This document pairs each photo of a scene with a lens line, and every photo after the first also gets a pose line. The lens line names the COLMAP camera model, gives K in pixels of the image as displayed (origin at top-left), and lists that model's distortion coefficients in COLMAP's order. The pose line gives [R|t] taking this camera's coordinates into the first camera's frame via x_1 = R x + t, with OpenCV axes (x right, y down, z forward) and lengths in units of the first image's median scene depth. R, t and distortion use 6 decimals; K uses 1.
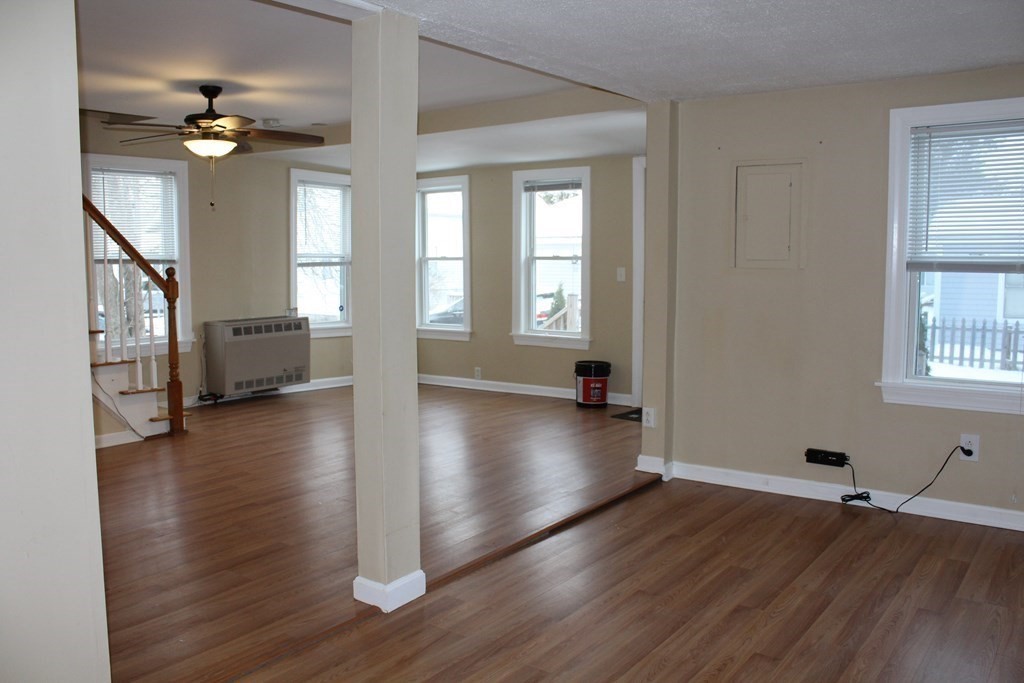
lens RADIAL K [[861.6, 0, 512.0], [0, 861.6, 341.5], [0, 0, 1]] dist [-0.159307, 0.152843]
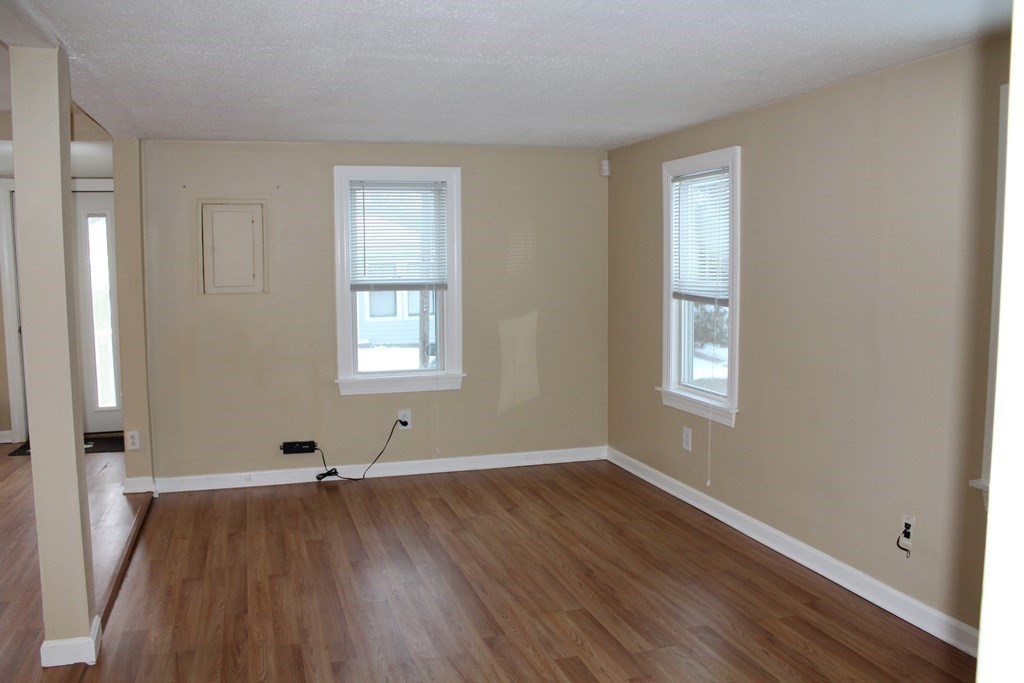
lens RADIAL K [[861.6, 0, 512.0], [0, 861.6, 341.5], [0, 0, 1]] dist [-0.159307, 0.152843]
pose [[0.591181, -0.077516, 0.802805, -0.442153], [0.087246, 0.995676, 0.031892, -0.027676], [-0.801806, 0.051188, 0.595388, 0.019869]]
